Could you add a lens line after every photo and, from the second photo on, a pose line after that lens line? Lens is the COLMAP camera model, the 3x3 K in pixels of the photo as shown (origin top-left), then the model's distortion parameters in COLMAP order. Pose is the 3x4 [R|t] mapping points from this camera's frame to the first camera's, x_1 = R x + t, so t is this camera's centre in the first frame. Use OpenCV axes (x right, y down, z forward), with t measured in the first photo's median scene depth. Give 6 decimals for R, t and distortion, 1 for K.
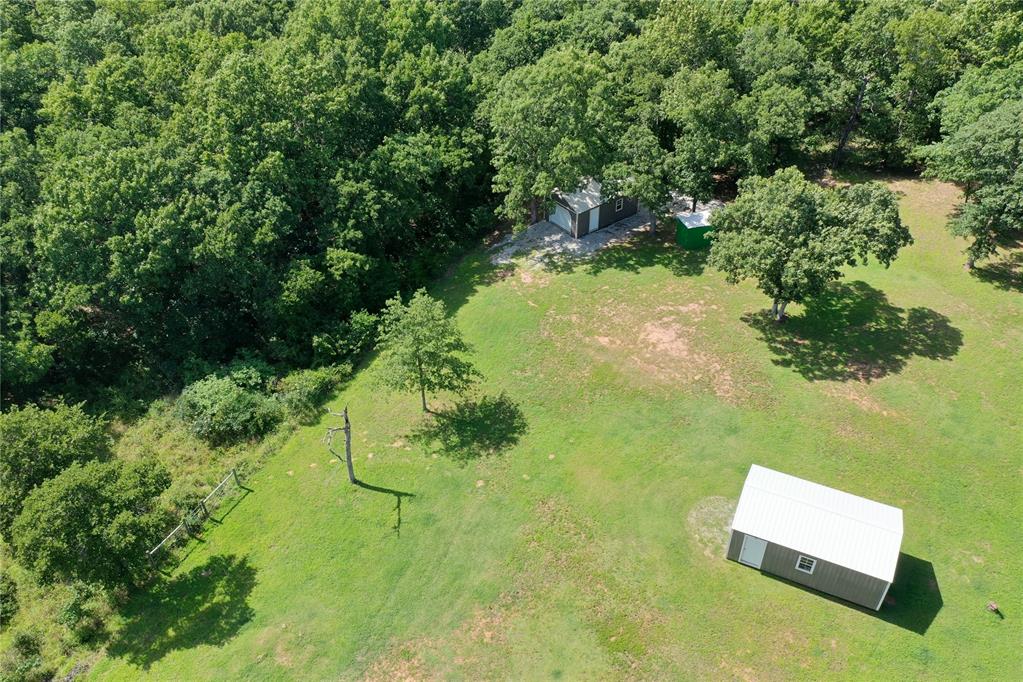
lens RADIAL K [[806.9, 0, 515.0], [0, 806.9, 344.3], [0, 0, 1]] dist [0.010598, 0.004294]
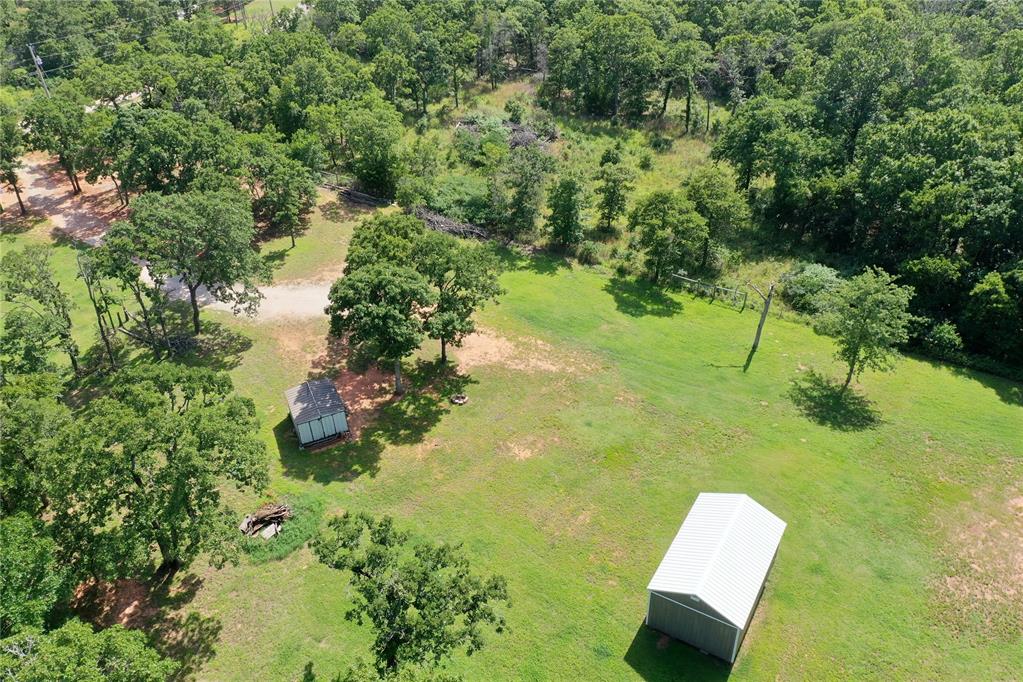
lens RADIAL K [[806.9, 0, 512.2], [0, 806.9, 340.5], [0, 0, 1]] dist [0.010598, 0.004294]
pose [[-0.079161, 0.574017, -0.815008, 0.953960], [-0.618107, 0.613172, 0.491898, -0.253406], [0.782098, 0.542701, 0.306265, 0.314306]]
